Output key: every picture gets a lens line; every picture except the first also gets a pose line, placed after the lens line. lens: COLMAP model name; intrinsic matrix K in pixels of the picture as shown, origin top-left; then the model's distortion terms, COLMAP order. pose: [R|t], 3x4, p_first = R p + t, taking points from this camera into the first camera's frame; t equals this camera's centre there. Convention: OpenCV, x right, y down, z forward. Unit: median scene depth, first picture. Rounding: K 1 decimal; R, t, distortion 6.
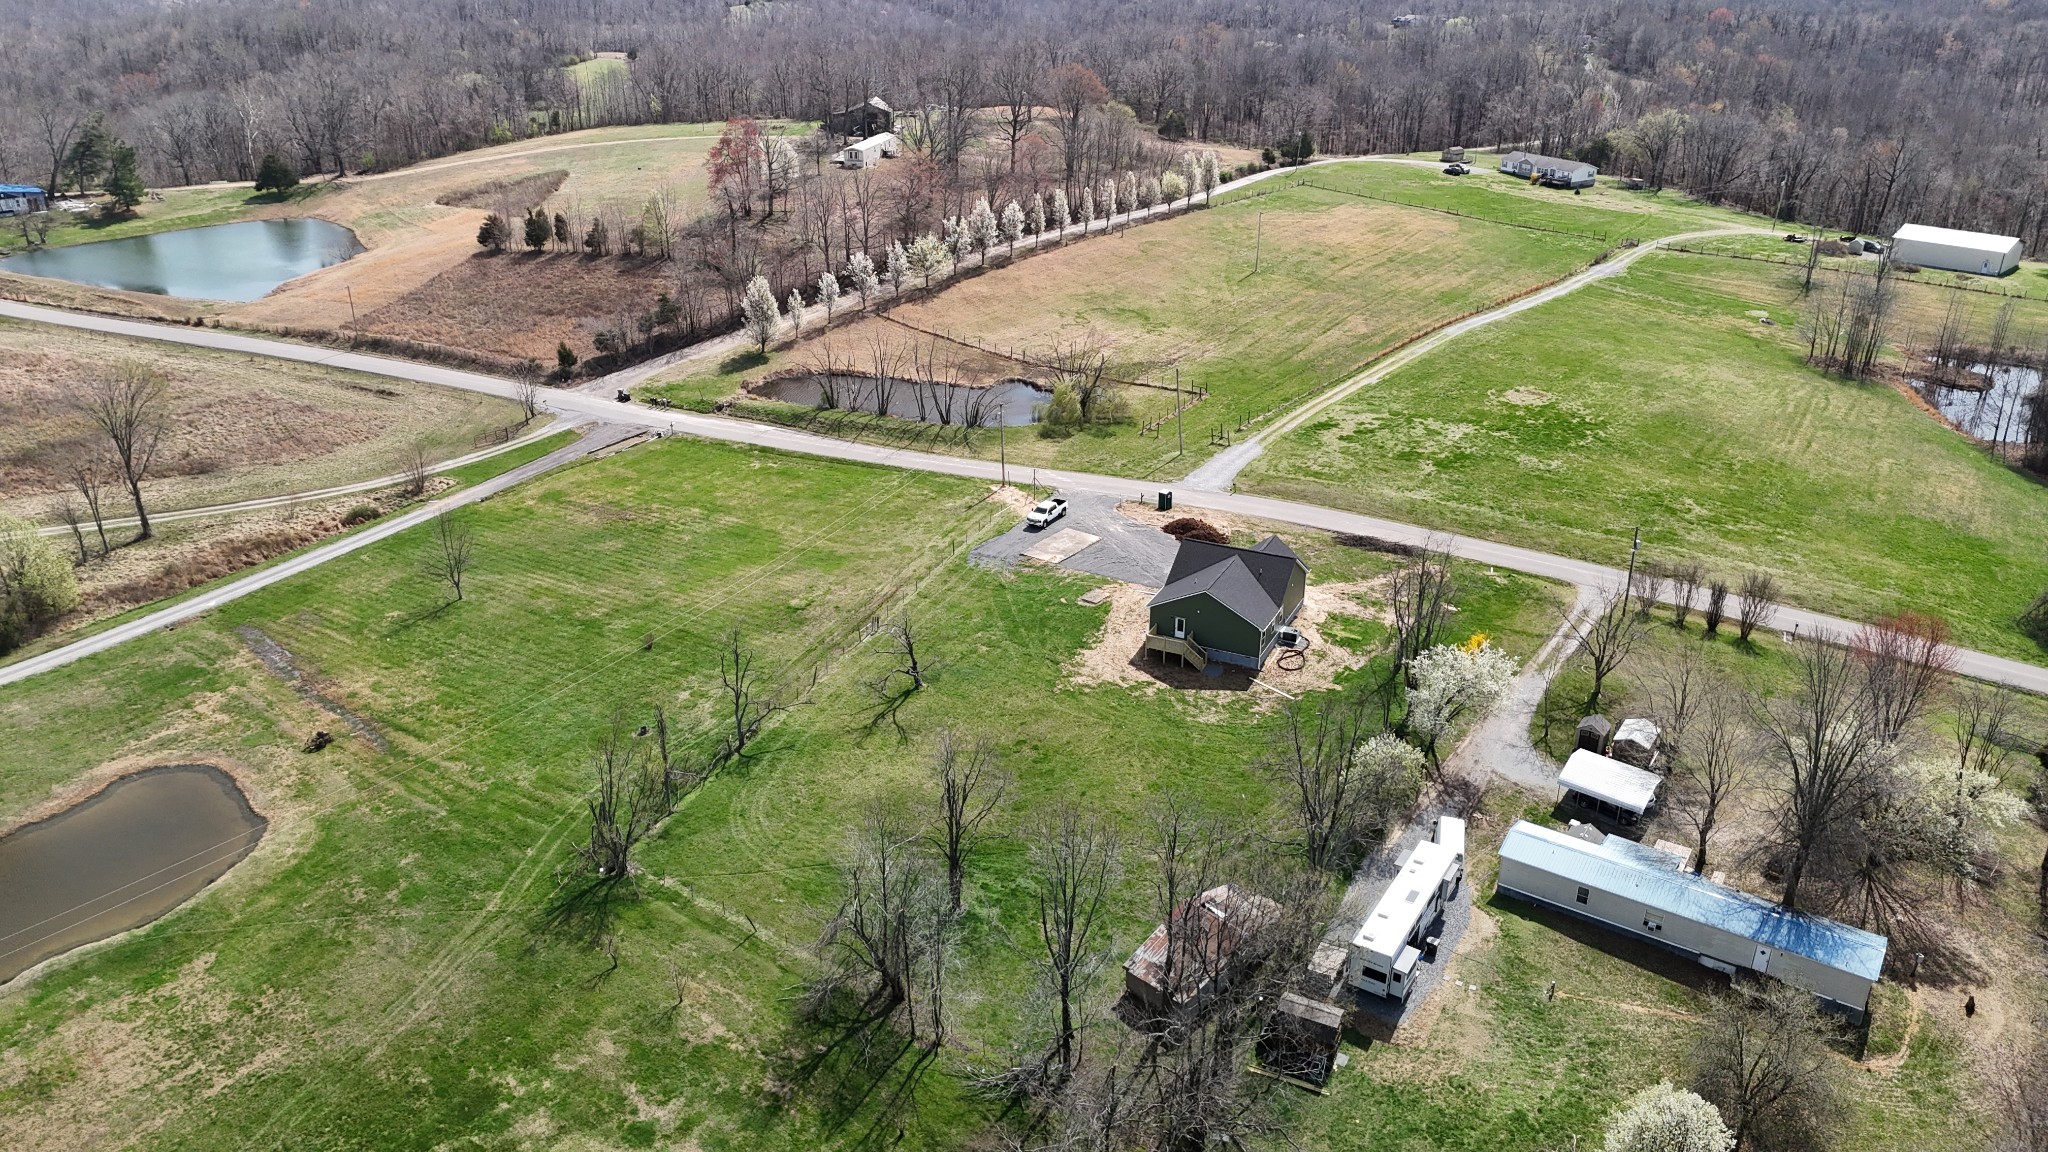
lens RADIAL K [[1502.0, 0, 1025.8], [0, 1502.0, 579.9], [0, 0, 1]] dist [0.086667, -0.096436]
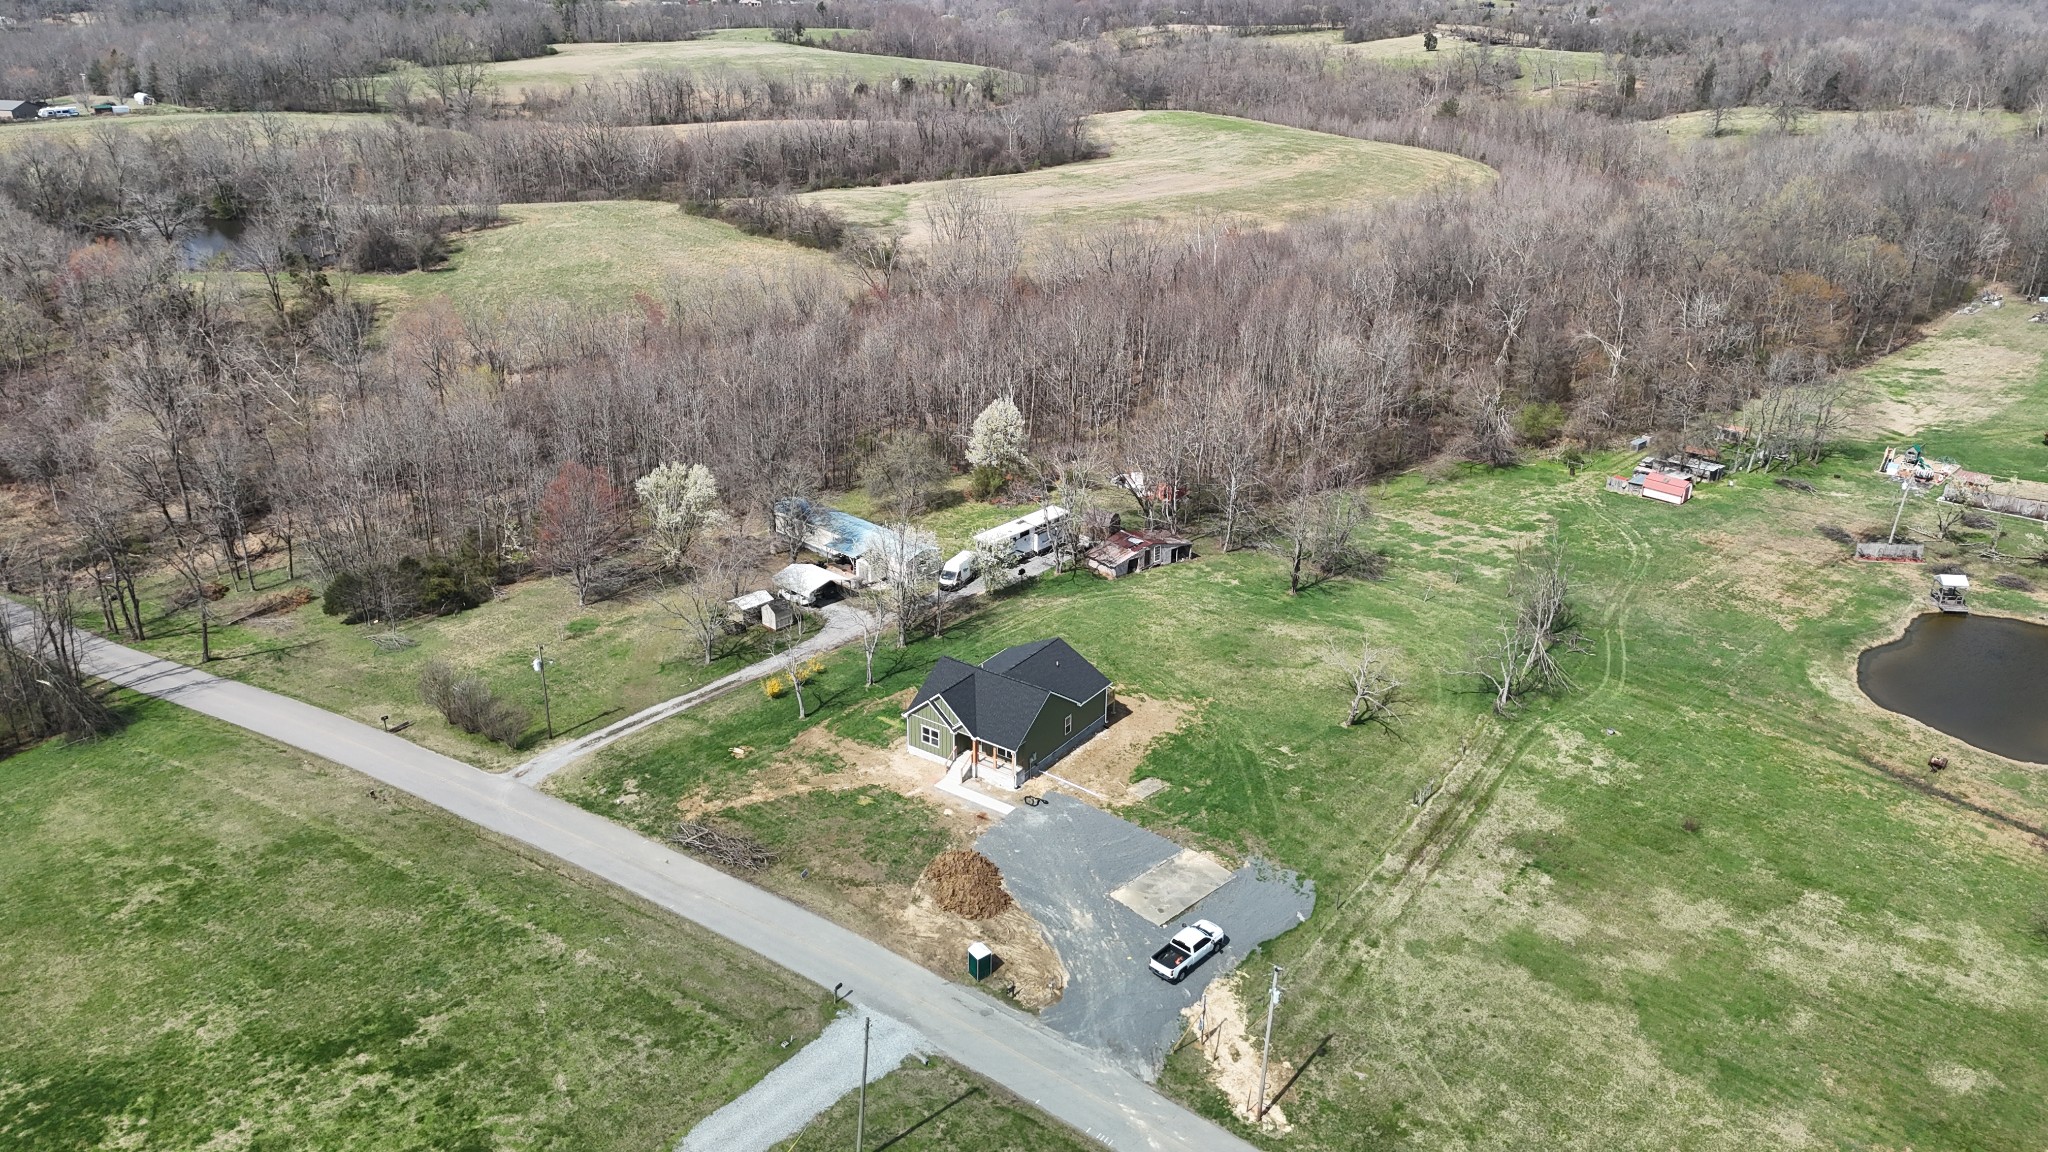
lens RADIAL K [[1502.0, 0, 1025.7], [0, 1502.0, 569.0], [0, 0, 1]] dist [0.086667, -0.096436]
pose [[-0.986624, -0.077200, 0.143576, 0.003146], [0.054252, 0.675046, 0.735778, -0.598745], [-0.153722, 0.733725, -0.661829, 1.299914]]
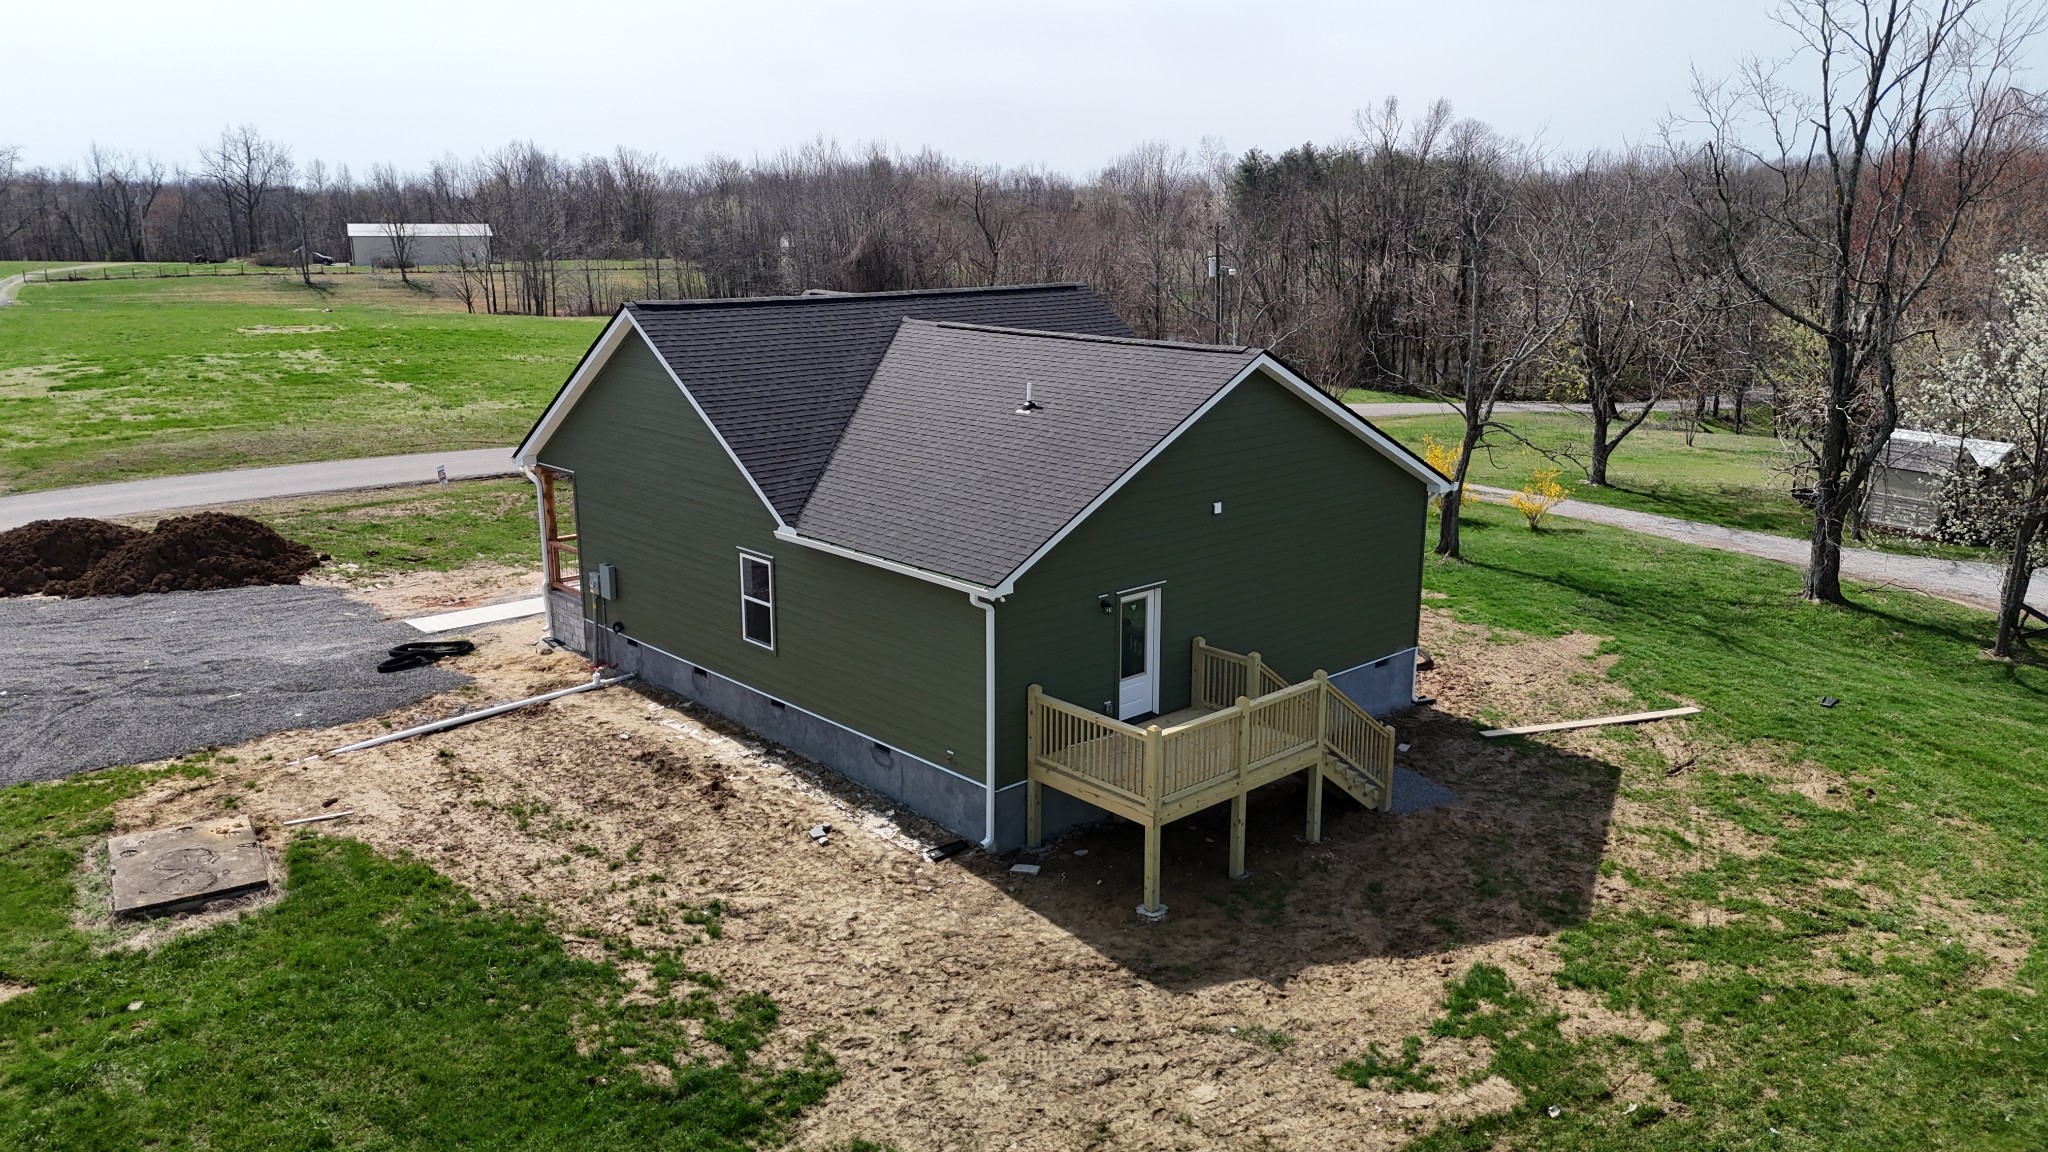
lens RADIAL K [[1502.0, 0, 1024.5], [0, 1502.0, 589.2], [0, 0, 1]] dist [0.086667, -0.096436]
pose [[0.370410, -0.238420, 0.897748, -0.040165], [0.387025, 0.918219, 0.084170, 0.005354], [-0.844398, 0.316274, 0.432392, 0.768652]]
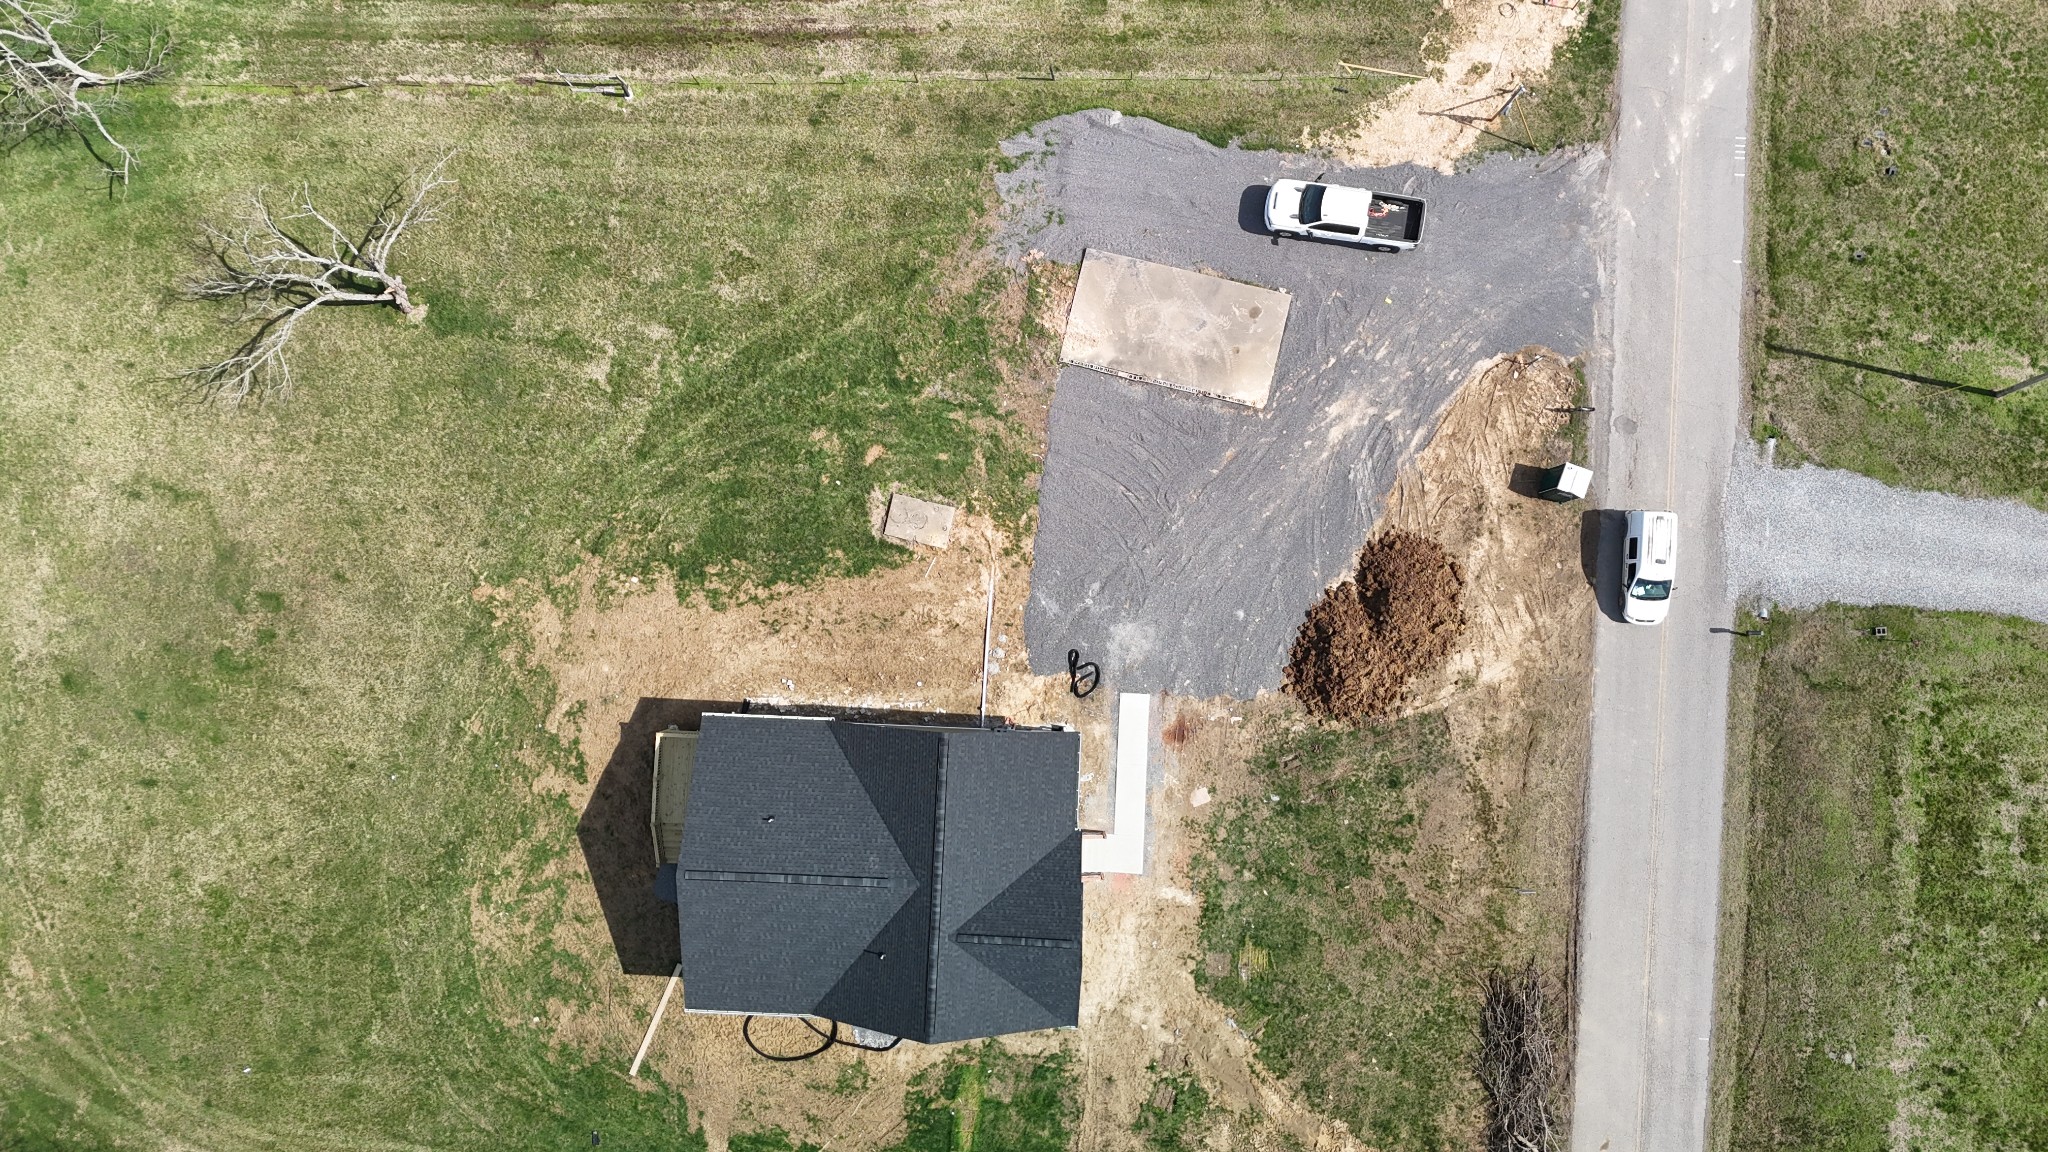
lens RADIAL K [[1502.0, 0, 1040.9], [0, 1502.0, 533.6], [0, 0, 1]] dist [0.086667, -0.096436]
pose [[0.390227, 0.920416, -0.023617, 0.065332], [-0.371762, 0.180978, 0.910516, -0.338304], [0.842328, -0.346528, 0.412798, 0.759687]]
